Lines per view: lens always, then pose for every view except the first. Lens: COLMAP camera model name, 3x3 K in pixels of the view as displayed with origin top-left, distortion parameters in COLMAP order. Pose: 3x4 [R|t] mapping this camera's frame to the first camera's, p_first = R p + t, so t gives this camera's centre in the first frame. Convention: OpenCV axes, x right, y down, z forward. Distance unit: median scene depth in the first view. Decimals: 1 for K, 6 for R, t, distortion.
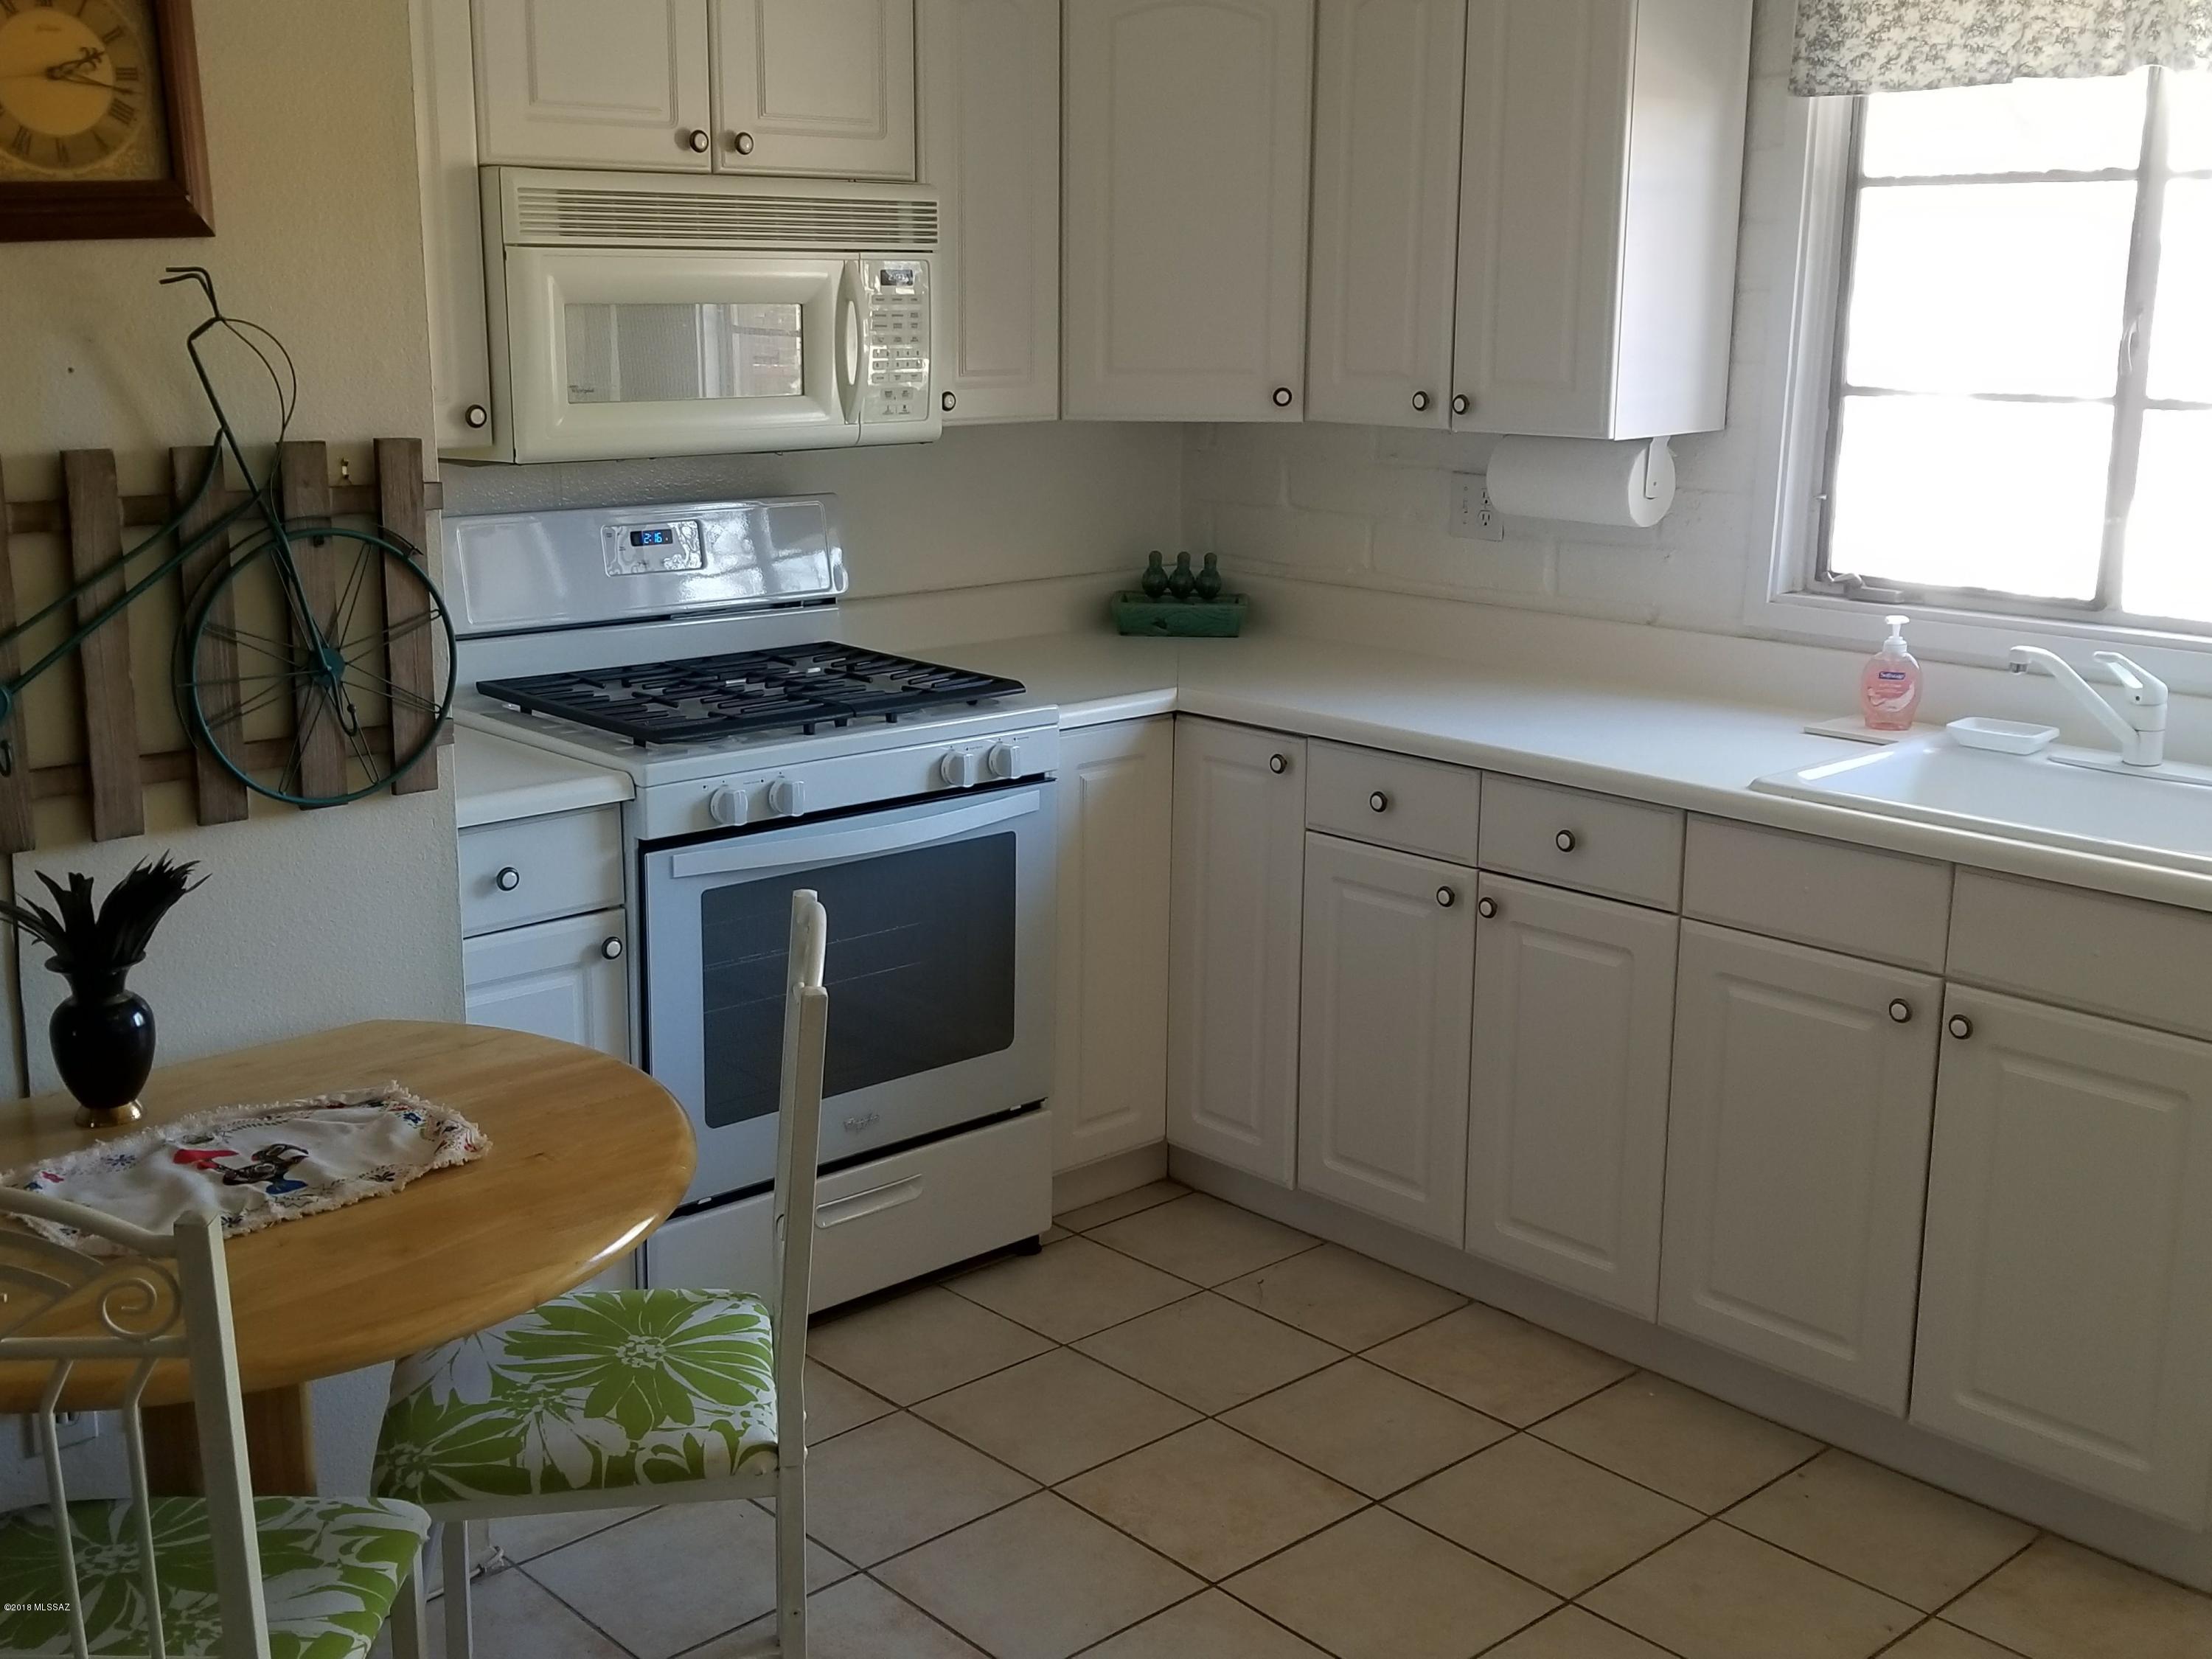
lens RADIAL K [[2359.2, 0, 1083.4], [0, 2359.2, 808.0], [0, 0, 1]] dist [0.005909, 0.000000]
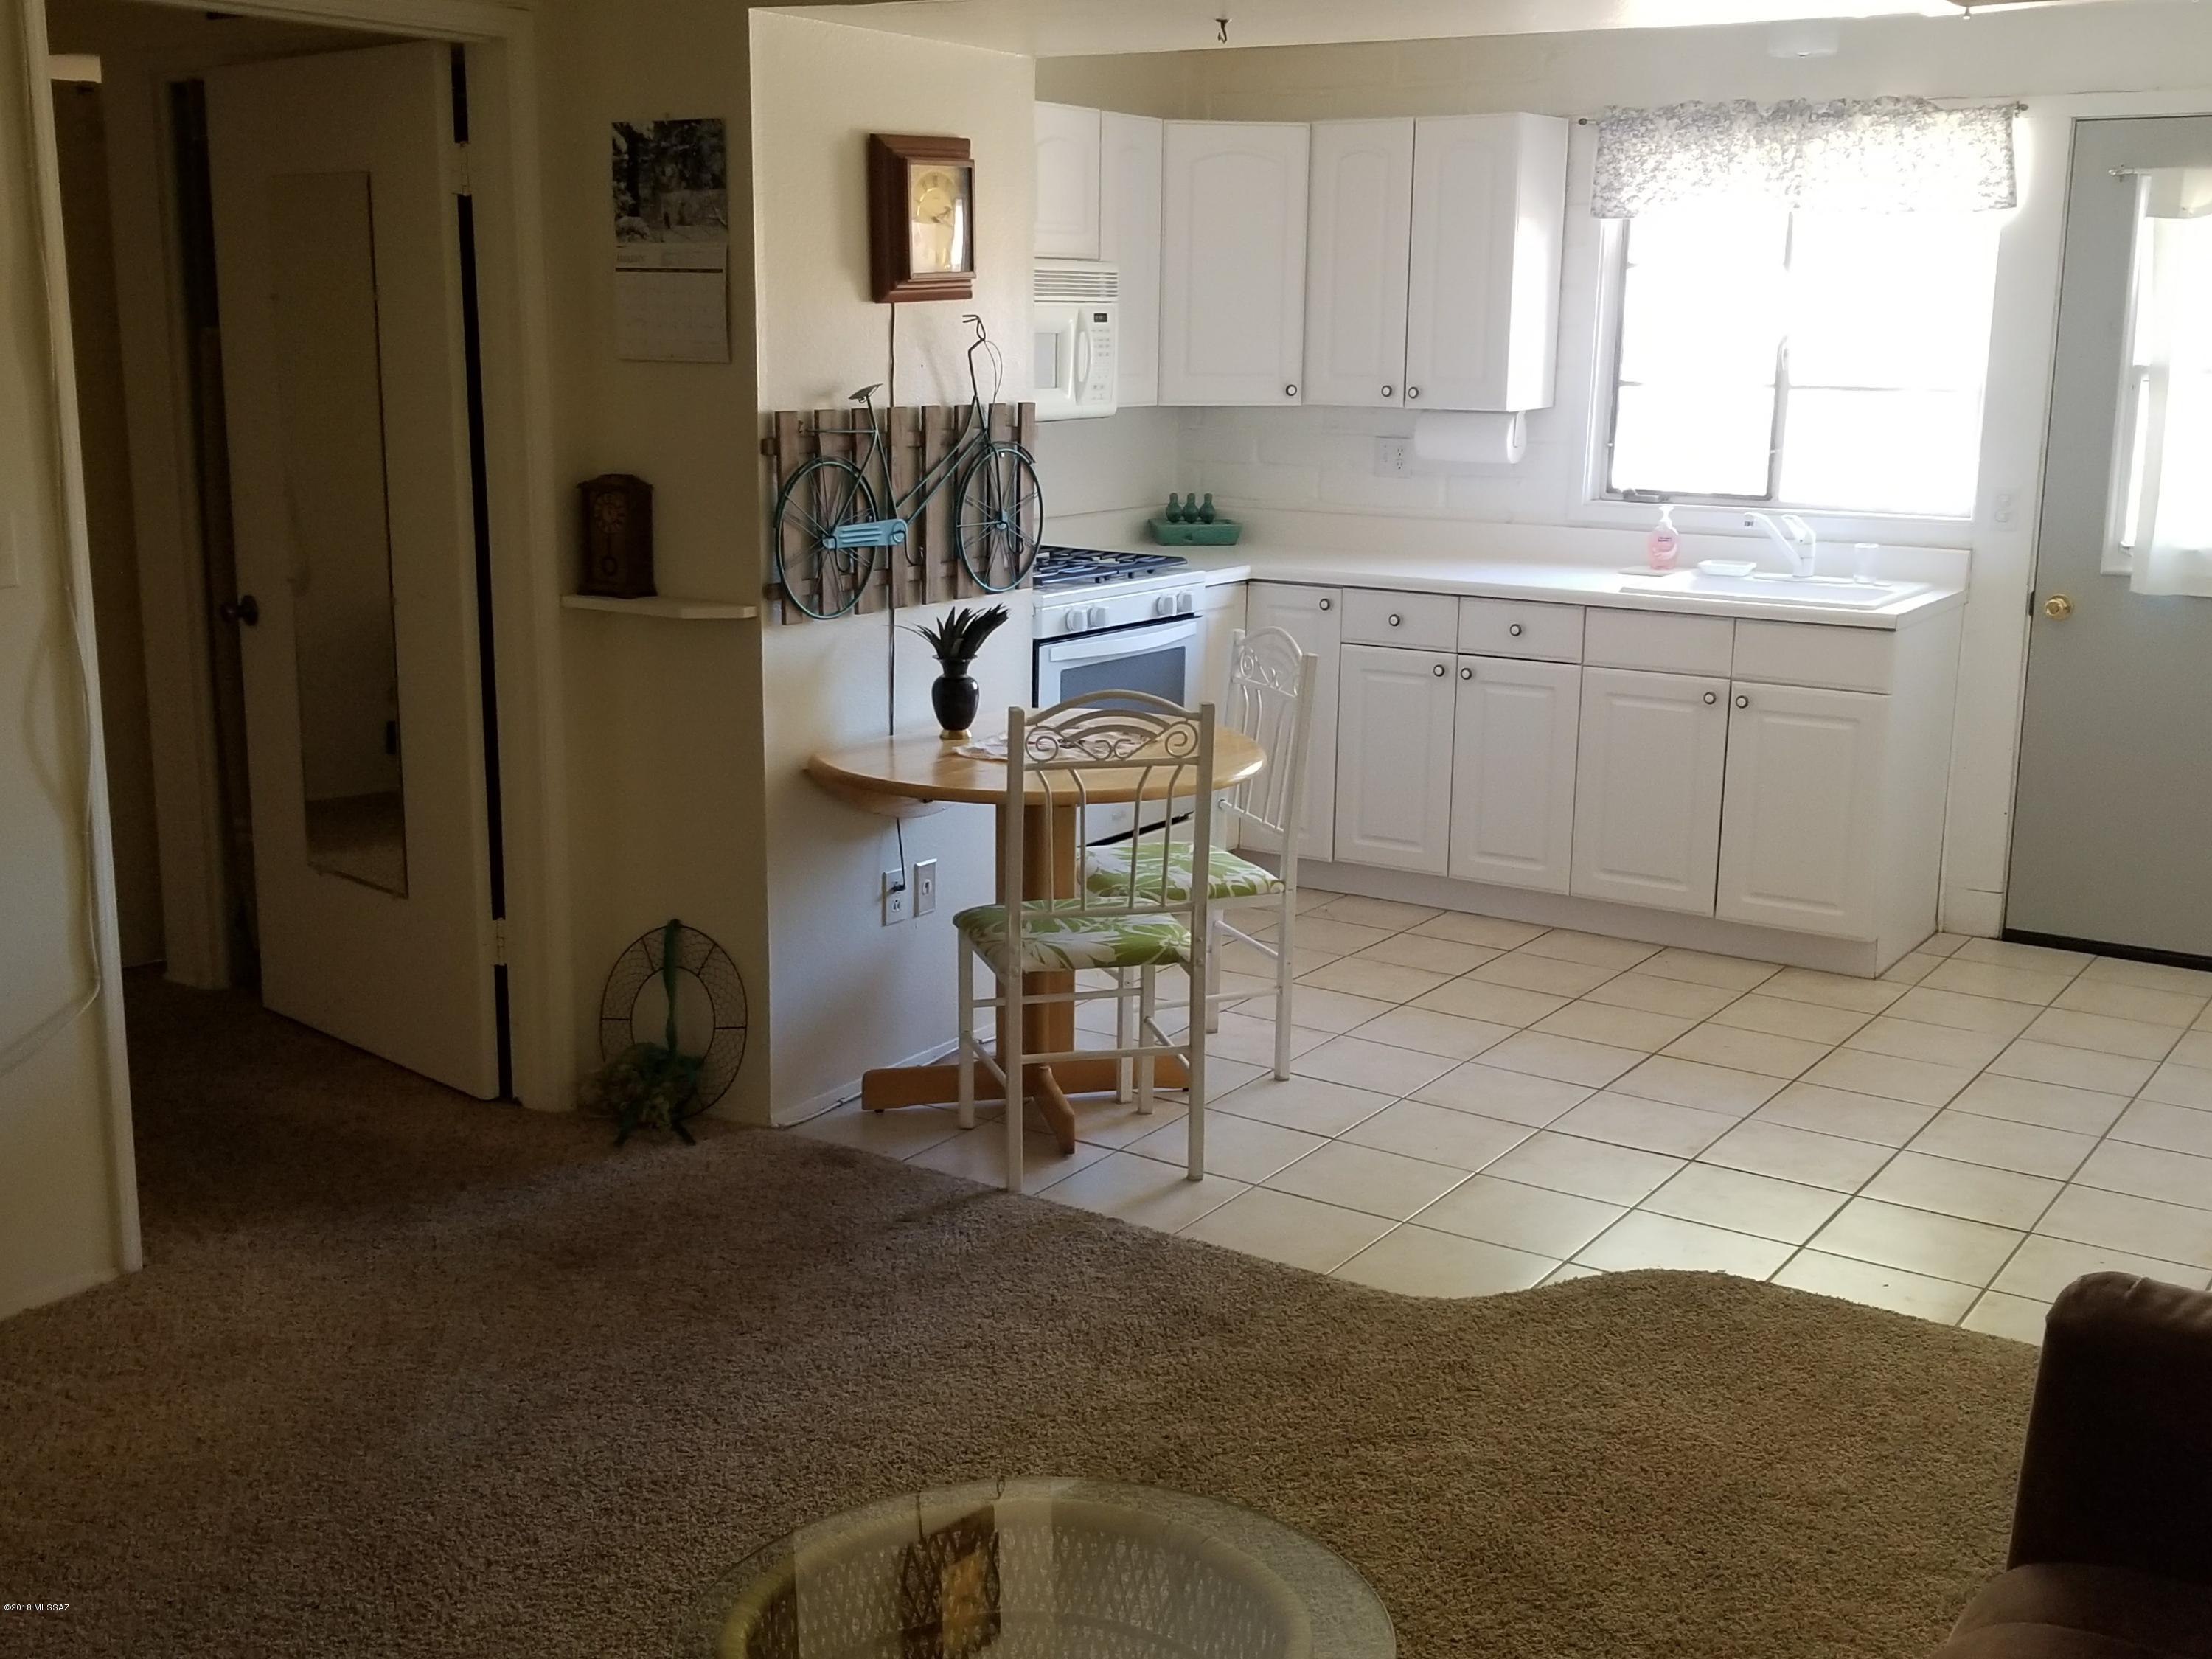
lens RADIAL K [[2359.2, 0, 1112.3], [0, 2359.2, 844.0], [0, 0, 1]] dist [0.005909, 0.000000]
pose [[0.970075, -0.049979, 0.237606, -0.494454], [0.049538, 0.998742, 0.007831, 0.137467], [-0.237698, 0.004173, 0.971330, -0.635508]]
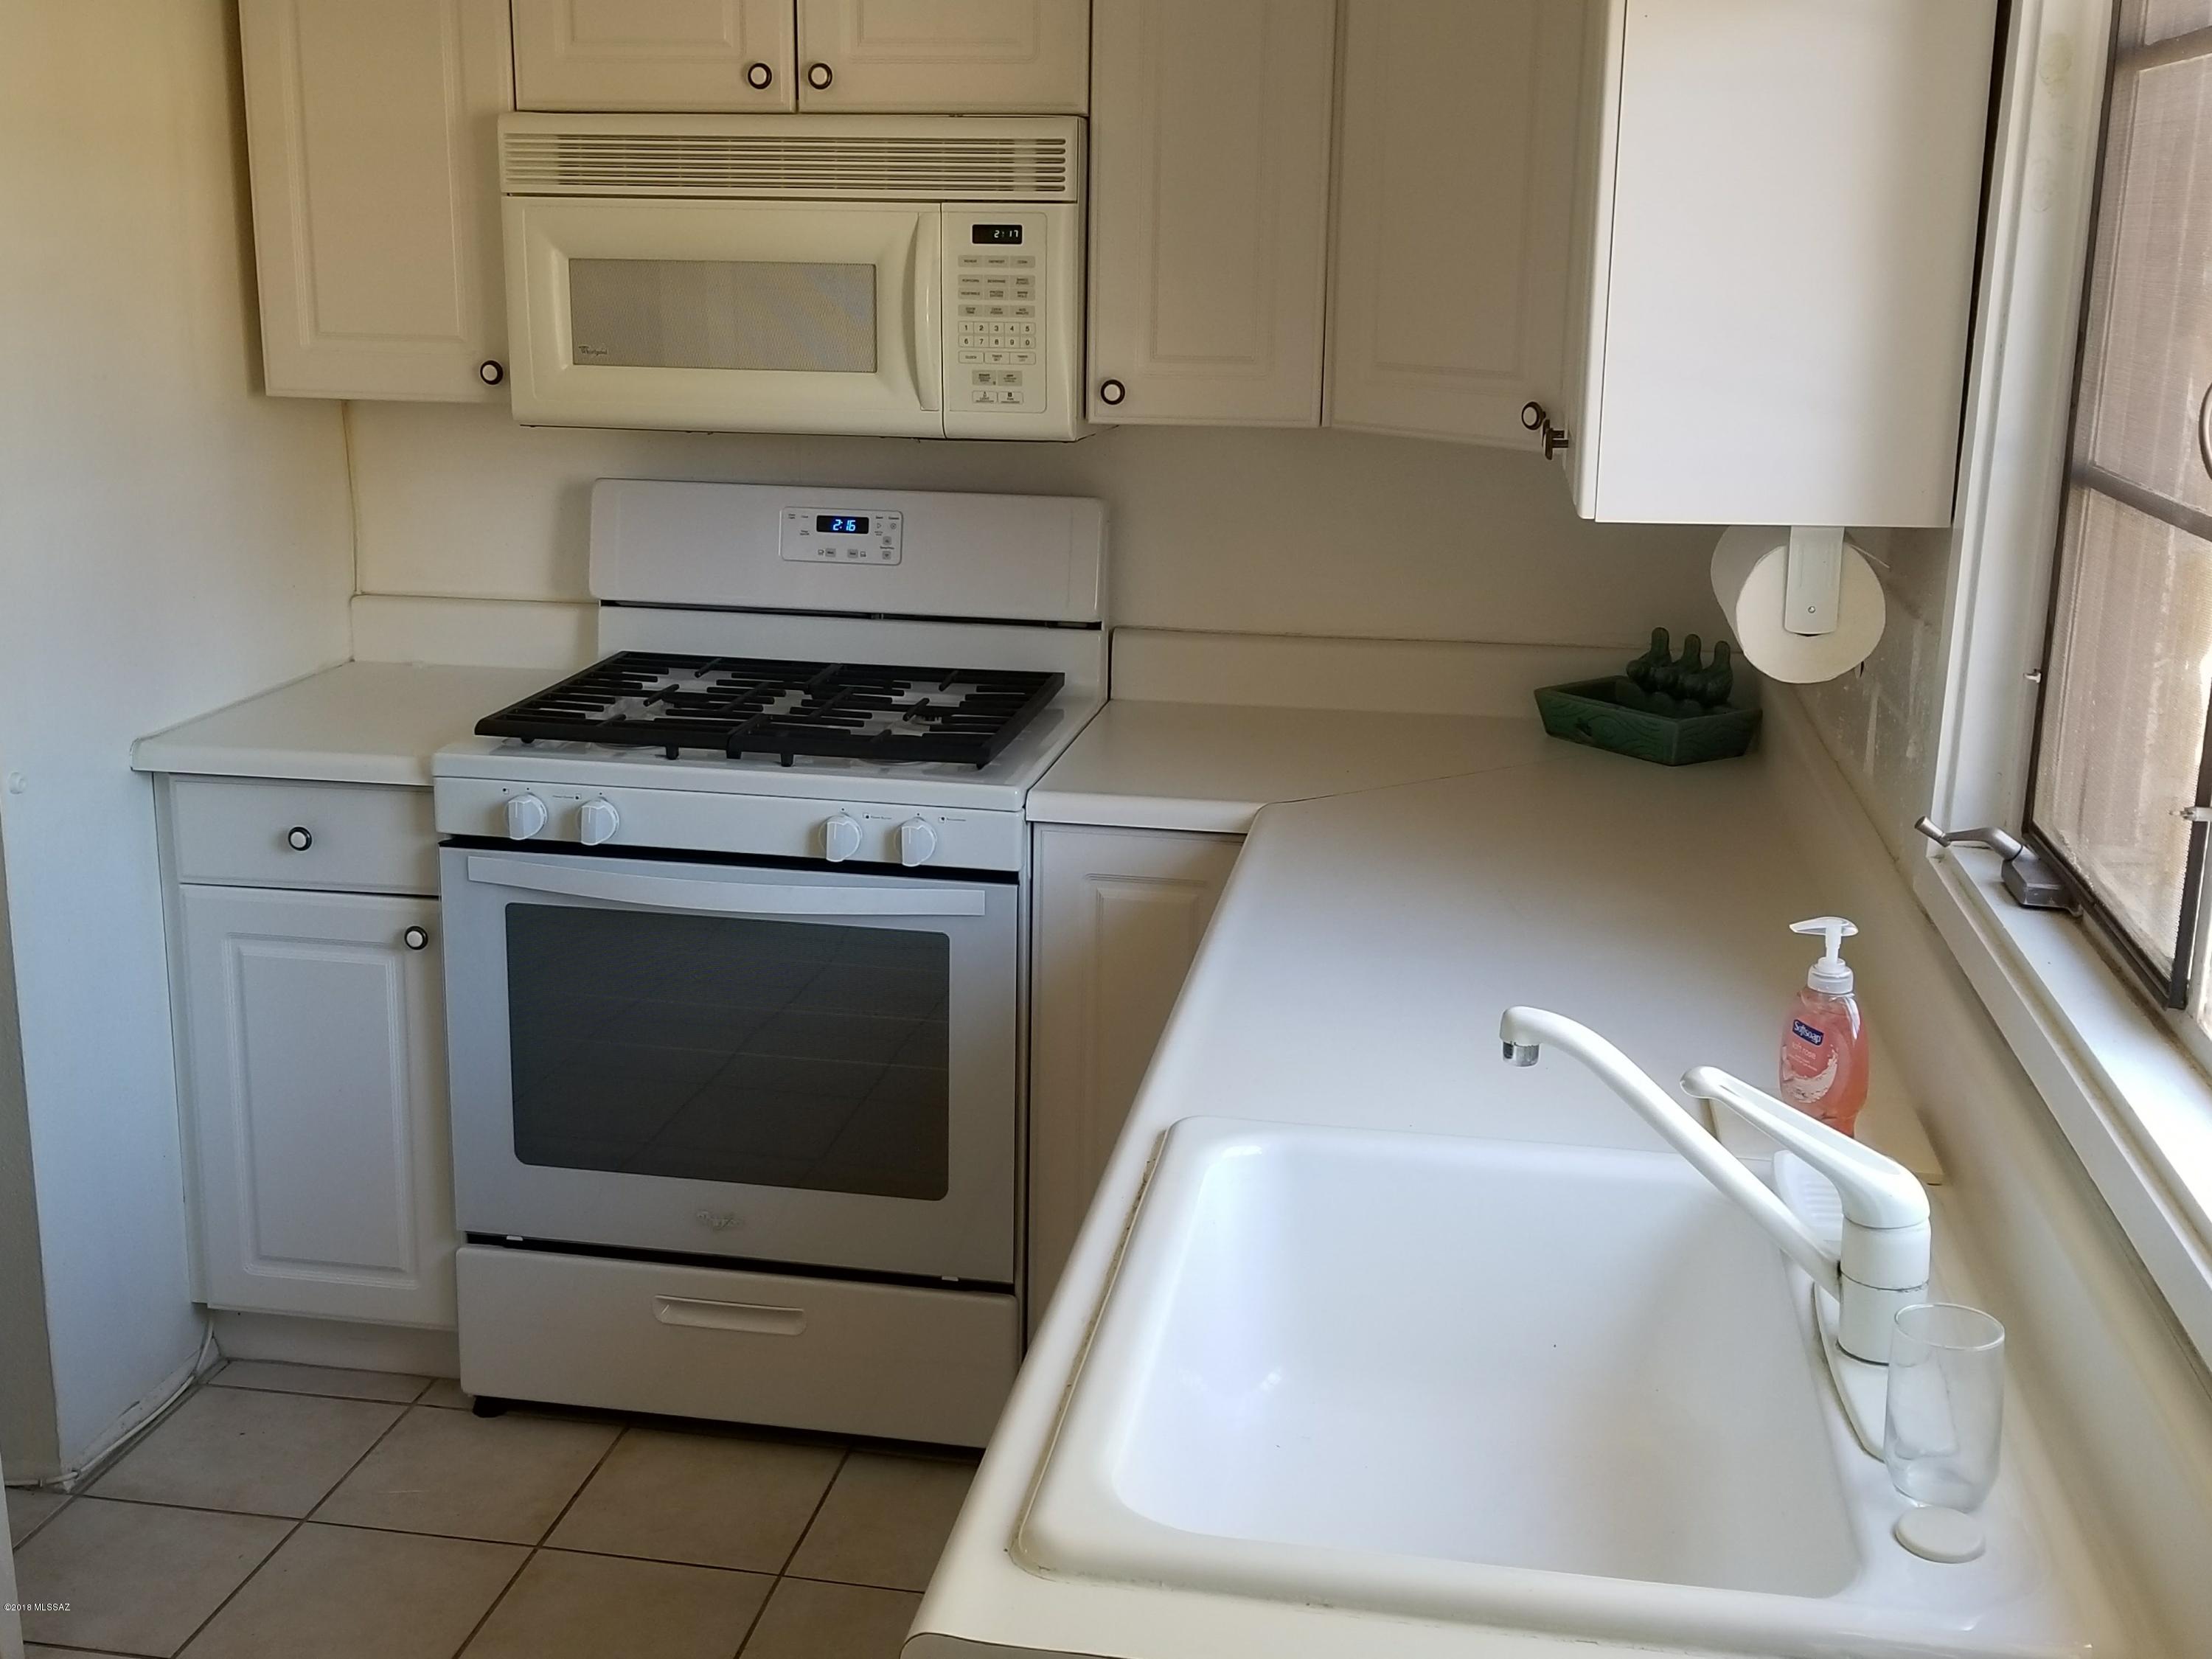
lens RADIAL K [[2359.2, 0, 1086.3], [0, 2359.2, 780.4], [0, 0, 1]] dist [0.005909, 0.000000]
pose [[0.608277, 0.184088, -0.772082, 0.607443], [-0.183564, 0.978988, 0.088802, -0.121054], [0.772206, 0.087711, 0.629289, 0.540504]]
